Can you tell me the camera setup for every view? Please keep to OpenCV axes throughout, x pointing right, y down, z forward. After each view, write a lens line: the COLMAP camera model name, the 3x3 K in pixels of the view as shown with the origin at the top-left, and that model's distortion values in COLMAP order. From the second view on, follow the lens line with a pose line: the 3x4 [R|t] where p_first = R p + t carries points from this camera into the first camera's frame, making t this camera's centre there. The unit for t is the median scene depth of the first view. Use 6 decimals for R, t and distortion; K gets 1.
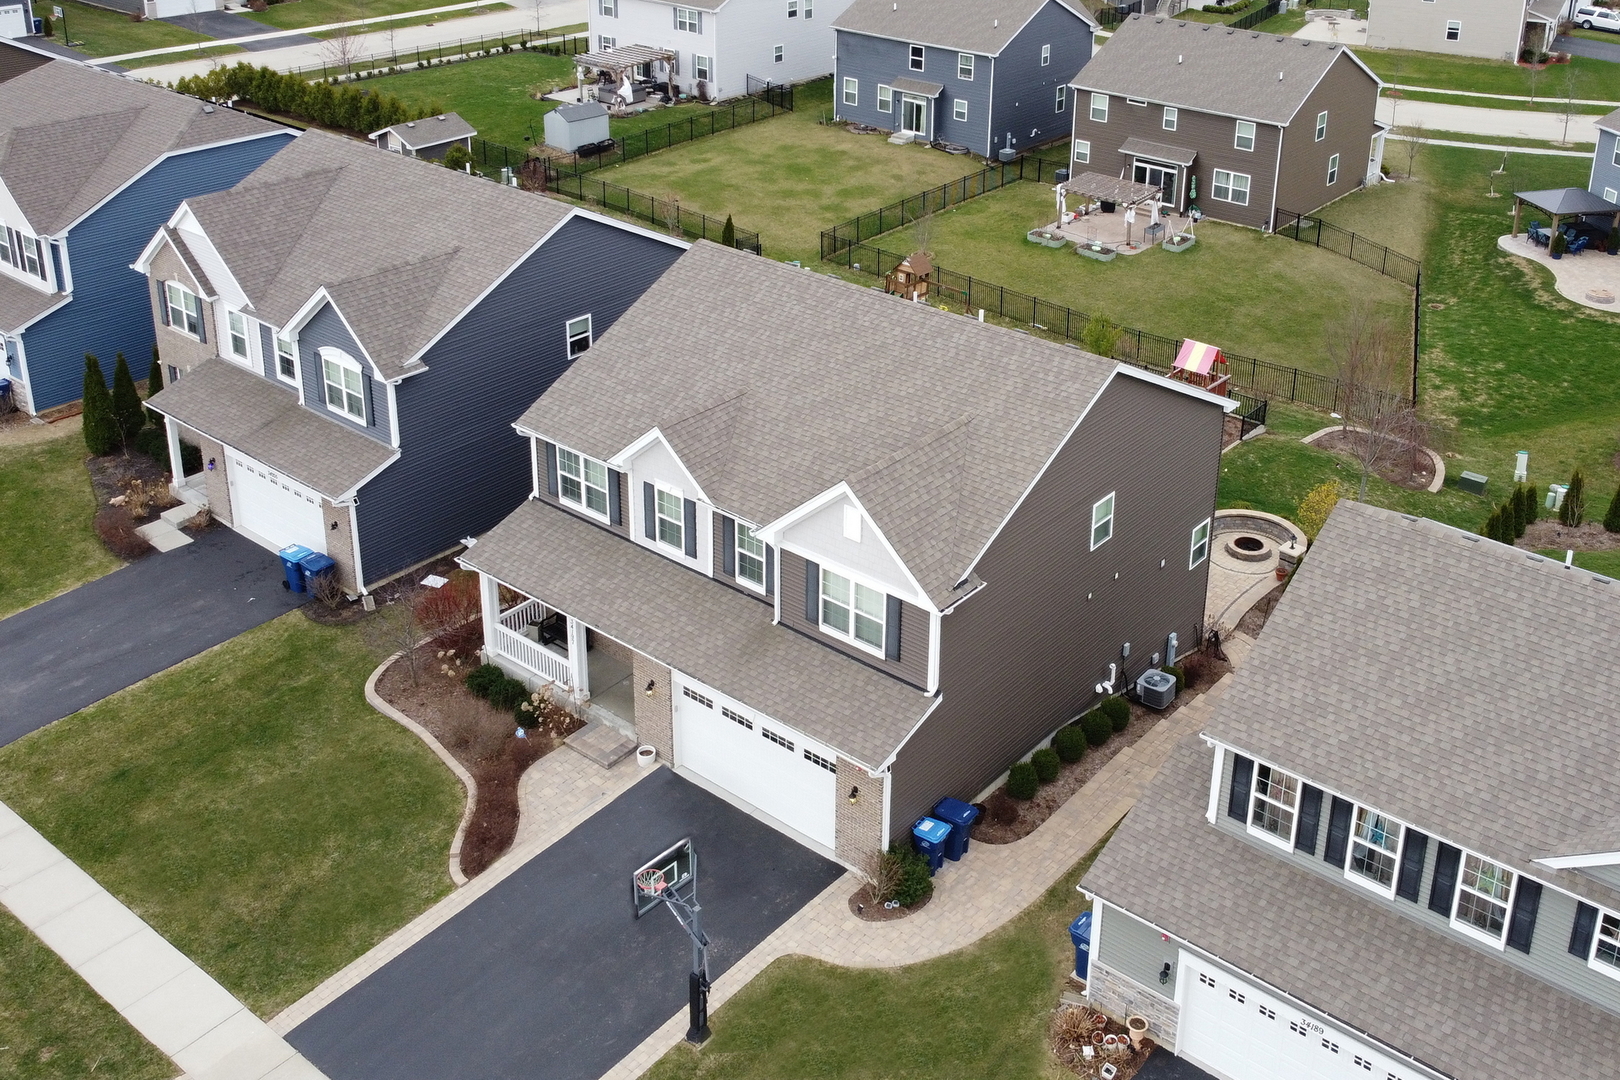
lens RADIAL K [[1553.8, 0, 814.1], [0, 1553.8, 372.8], [0, 0, 1]] dist [0.004713, -0.014742]
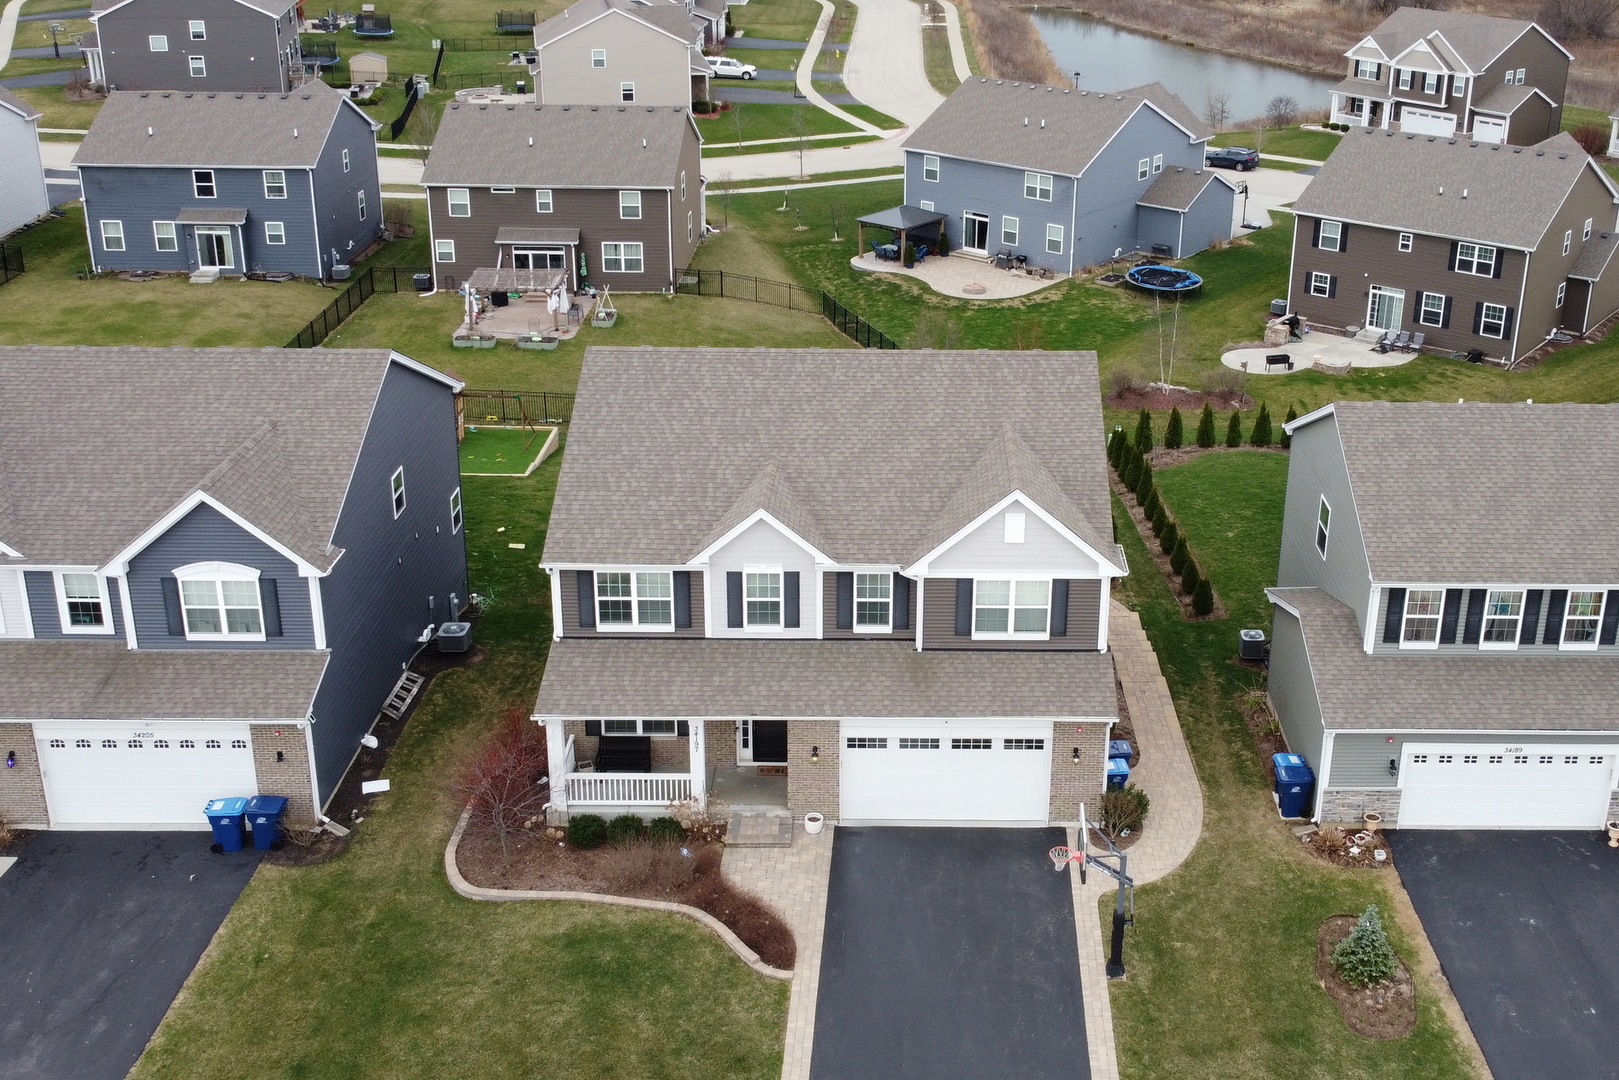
lens RADIAL K [[1671.0, 0, 818.8], [0, 1671.0, 540.8], [0, 0, 1]] dist [0.004391, -0.020974]
pose [[0.793934, -0.260310, 0.549461, -0.616319], [0.245989, 0.963970, 0.101249, -0.042357], [-0.556020, 0.054776, 0.829362, 0.060275]]
